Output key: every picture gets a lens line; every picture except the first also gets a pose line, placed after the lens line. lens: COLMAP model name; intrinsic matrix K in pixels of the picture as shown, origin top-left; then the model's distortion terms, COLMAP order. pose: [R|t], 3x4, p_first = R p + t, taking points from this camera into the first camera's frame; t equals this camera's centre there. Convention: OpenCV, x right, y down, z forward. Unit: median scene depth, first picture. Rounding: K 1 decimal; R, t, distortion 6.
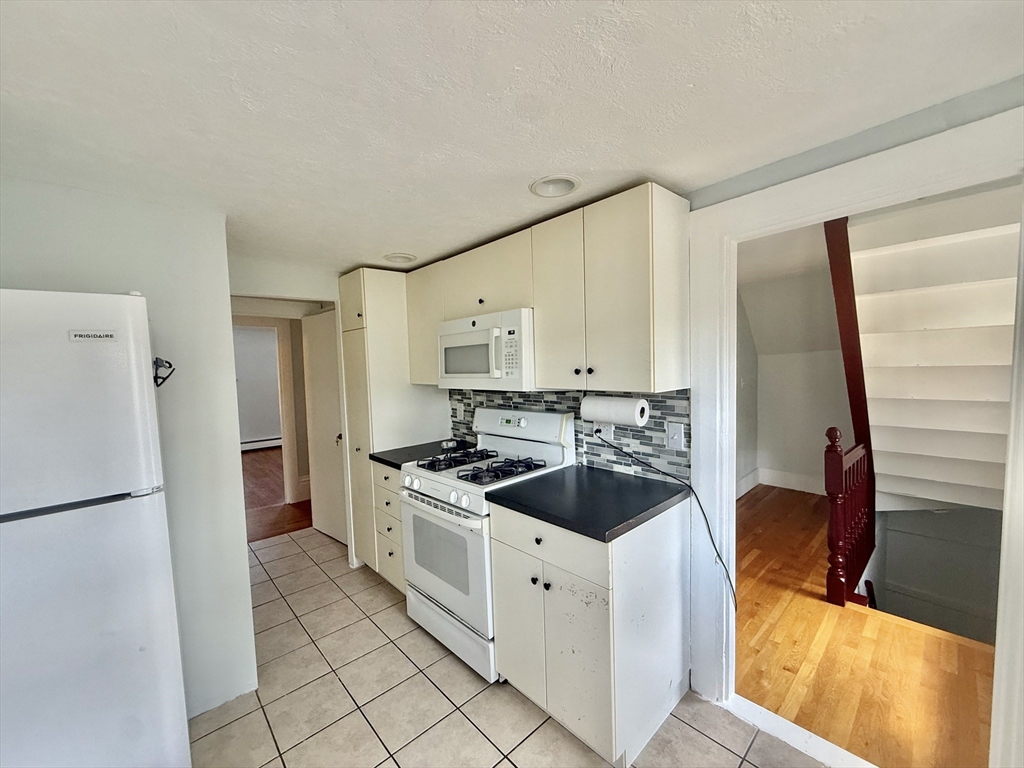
lens RADIAL K [[410.3, 0, 509.7], [0, 410.3, 384.6], [0, 0, 1]] dist [0.001233, -0.000195]
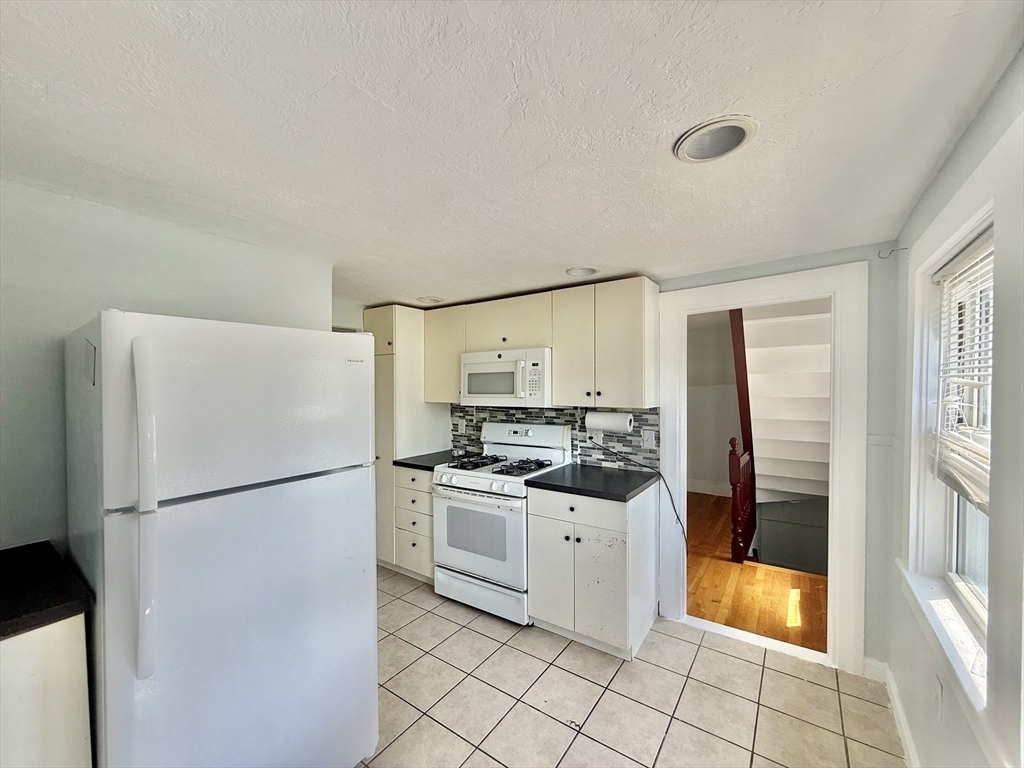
lens RADIAL K [[410.3, 0, 509.7], [0, 410.3, 384.6], [0, 0, 1]] dist [0.001233, -0.000195]
pose [[0.976360, 0.030026, 0.214054, -0.339555], [-0.016455, 0.997756, -0.064901, 0.027555], [-0.215522, 0.059844, 0.974663, -0.287138]]
